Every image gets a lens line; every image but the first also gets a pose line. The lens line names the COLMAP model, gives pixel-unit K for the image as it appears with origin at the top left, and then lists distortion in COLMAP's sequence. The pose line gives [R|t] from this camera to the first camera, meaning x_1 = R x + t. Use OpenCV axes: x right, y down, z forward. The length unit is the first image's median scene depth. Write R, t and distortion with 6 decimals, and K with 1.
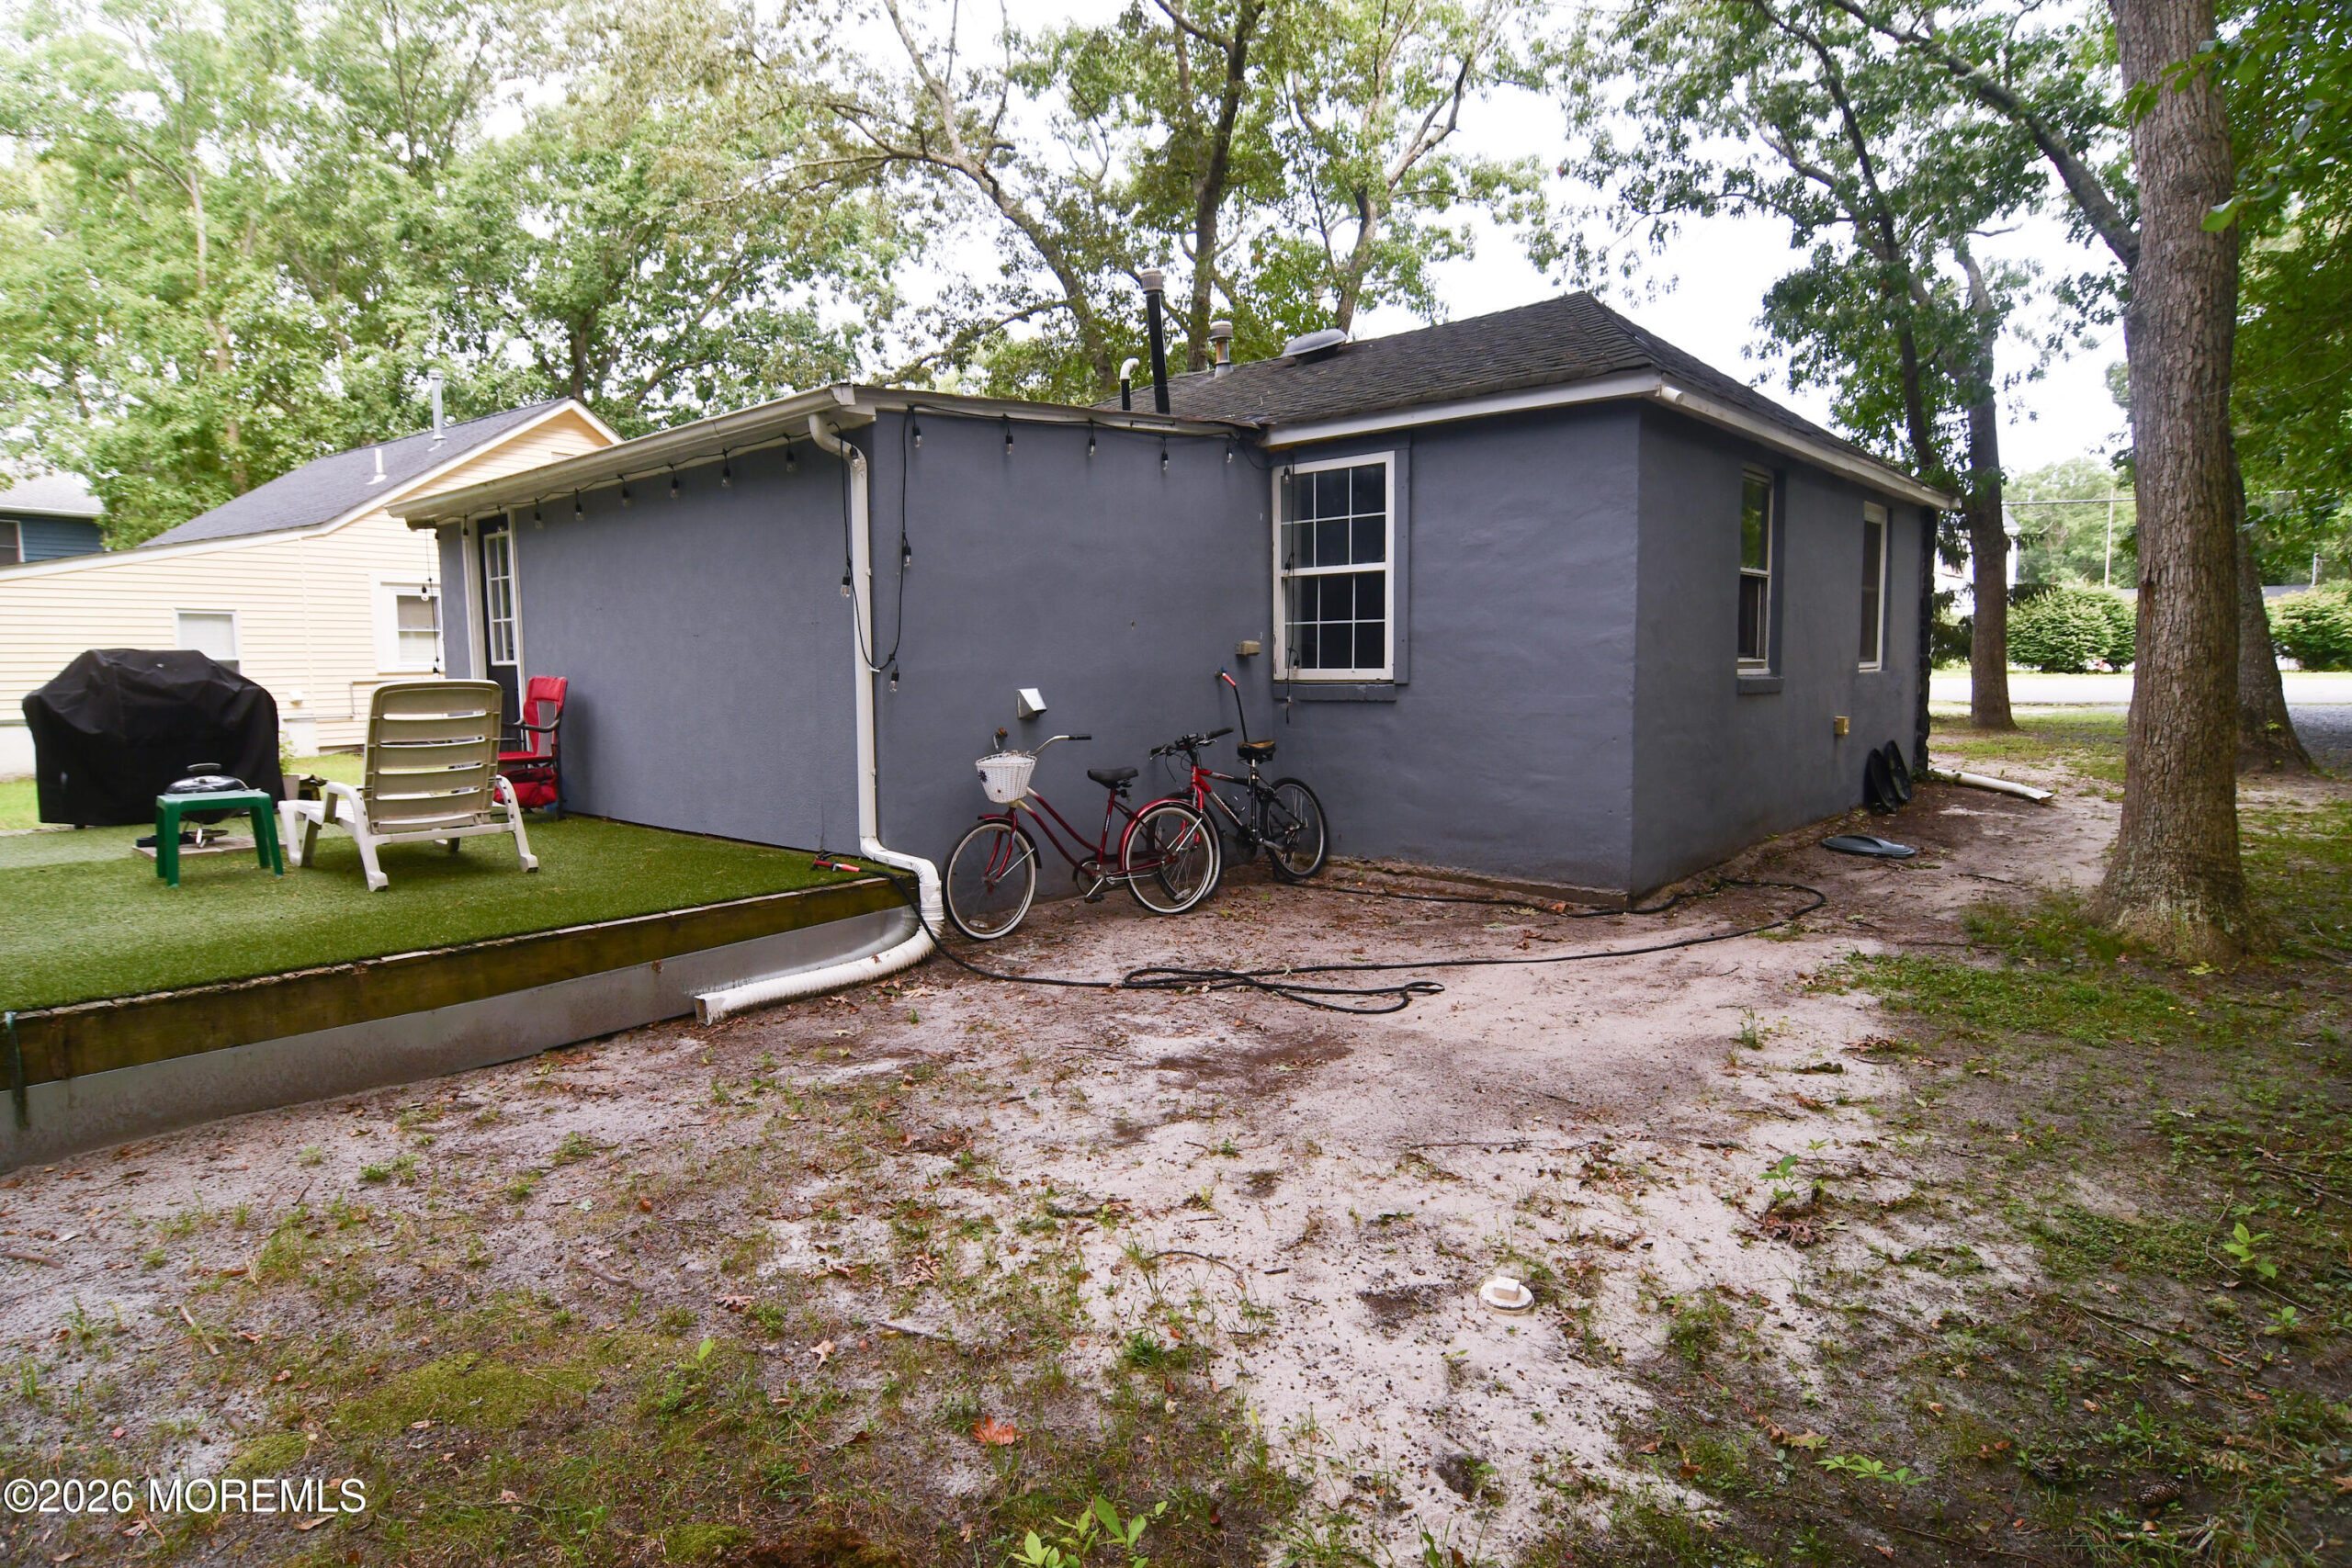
lens RADIAL K [[1263.9, 0, 1181.9], [0, 1263.9, 796.8], [0, 0, 1]] dist [-0.007564, -0.010428]
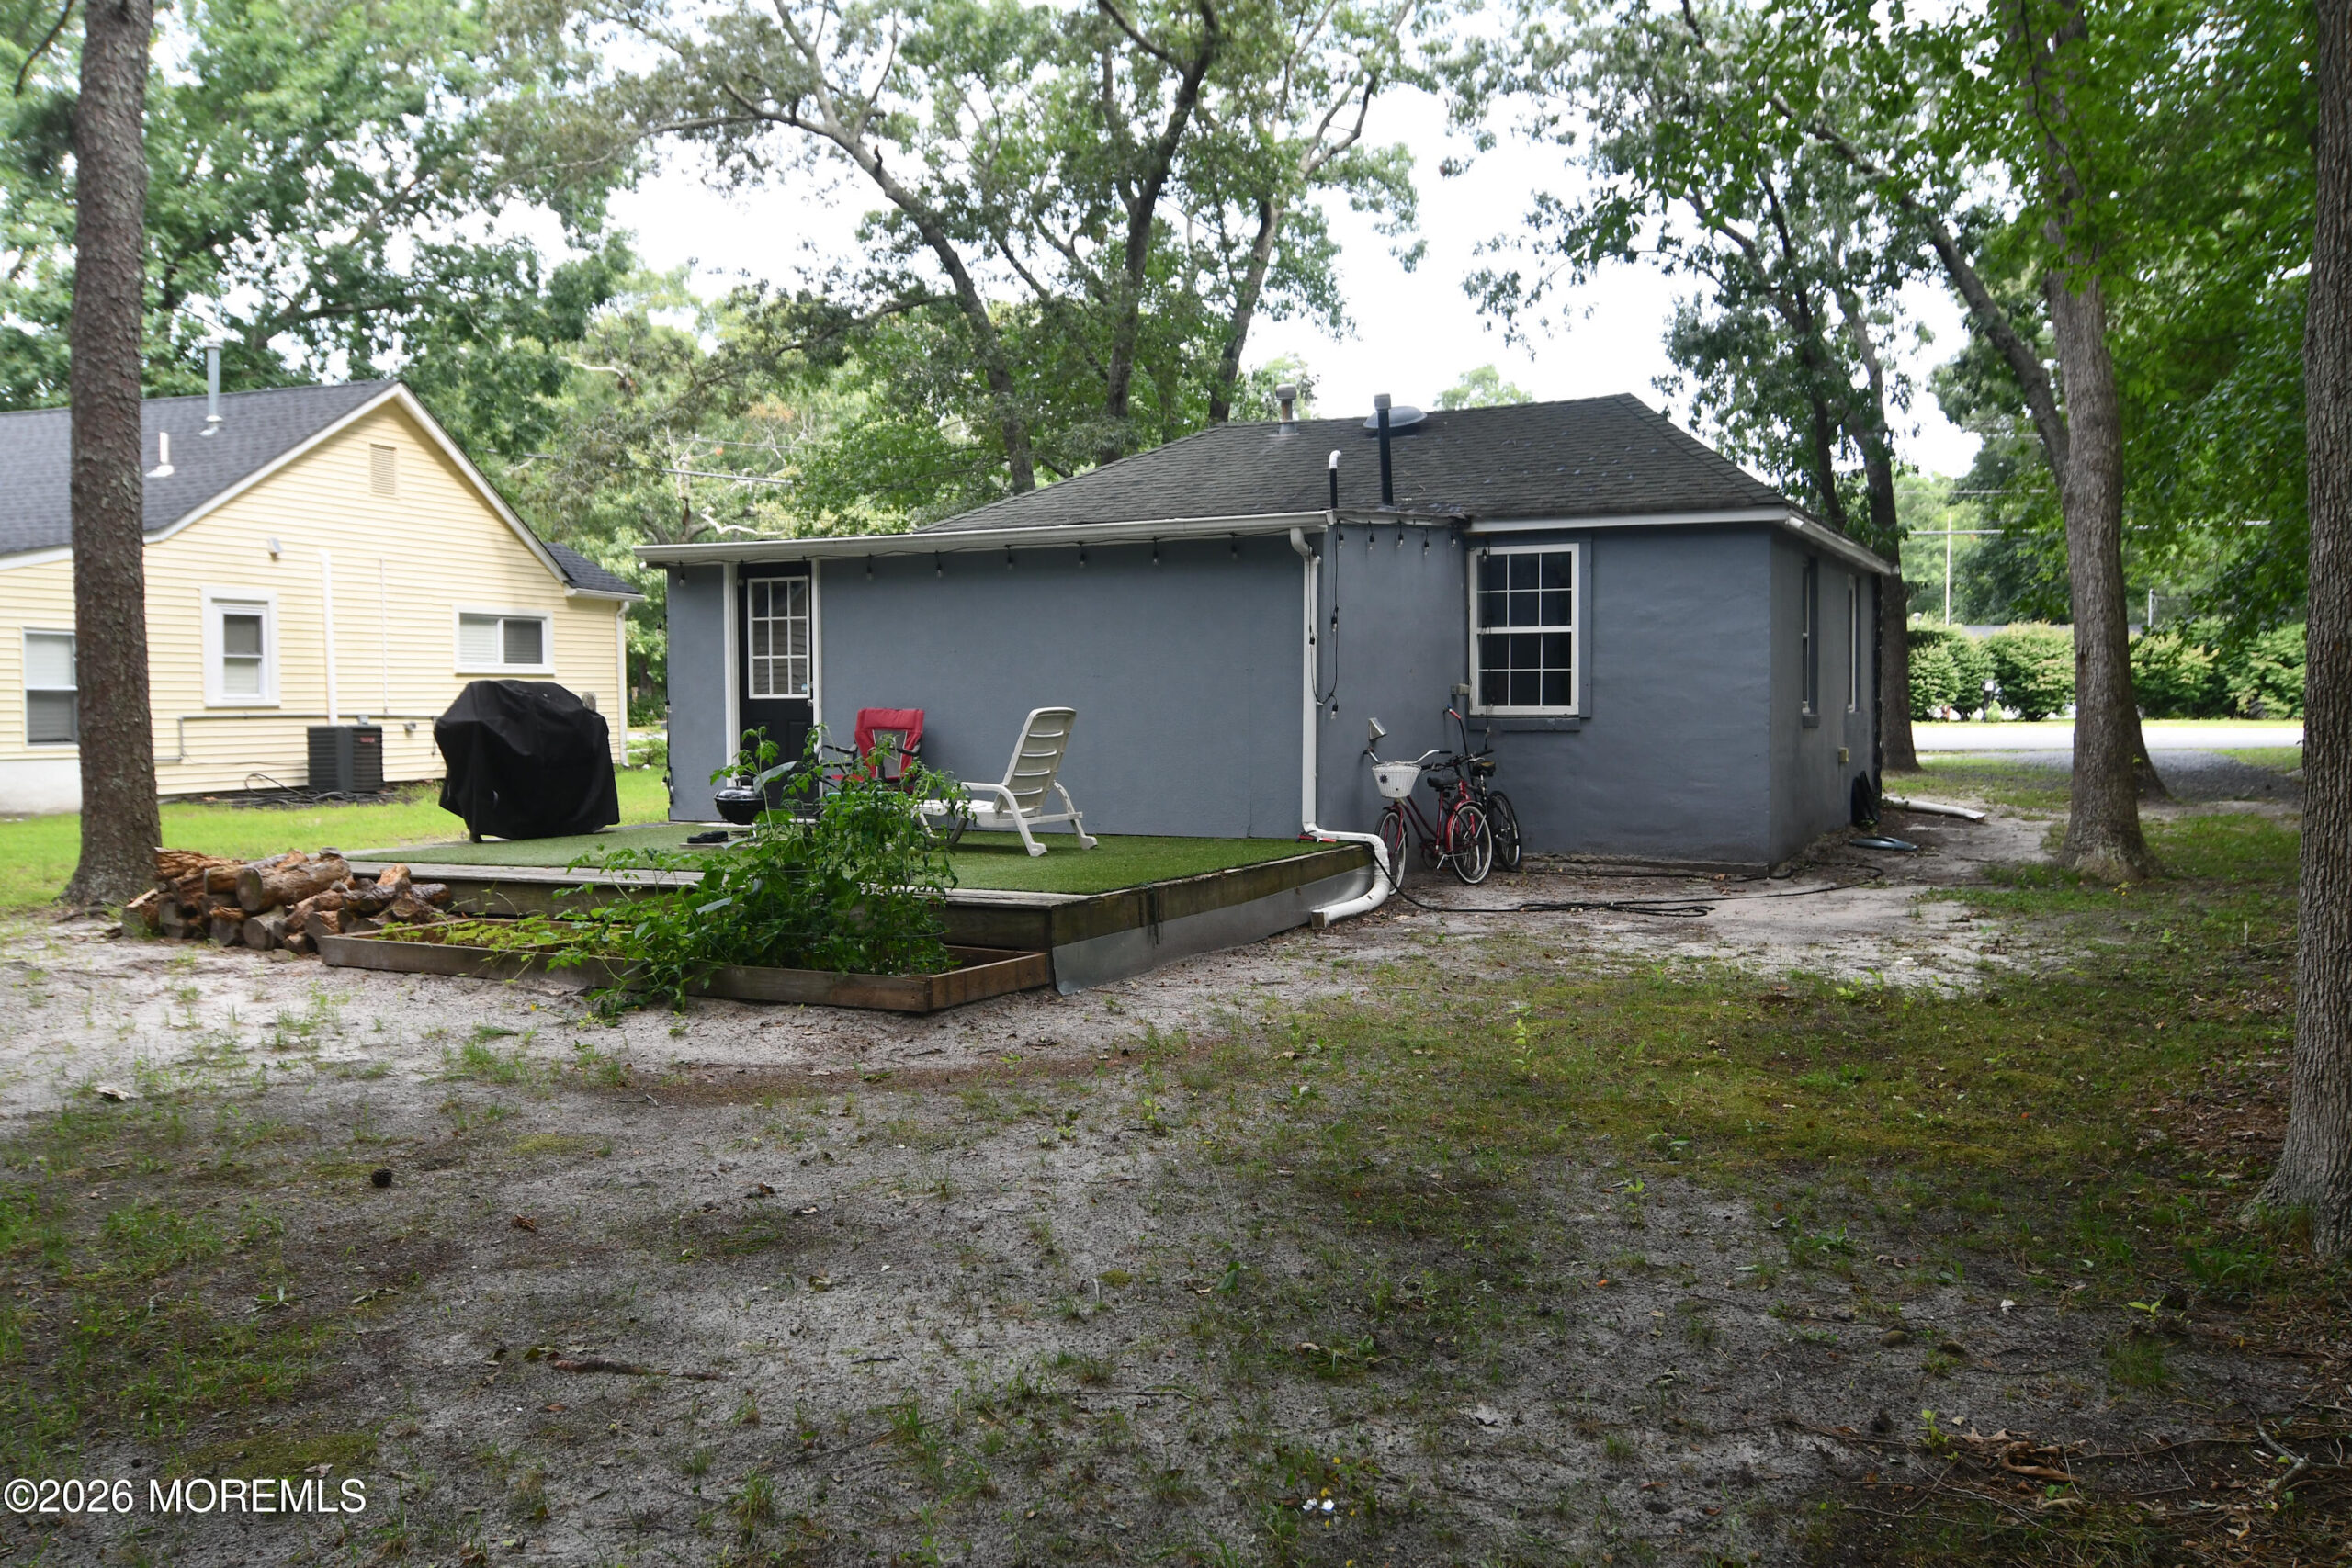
lens RADIAL K [[1916.7, 0, 1173.2], [0, 1916.7, 794.2], [0, 0, 1]] dist [-0.001316, -0.010466]
pose [[0.965682, -0.005358, 0.259673, -0.748081], [0.020894, 0.998149, -0.057107, 0.093743], [-0.258886, 0.060573, 0.964007, -0.797012]]
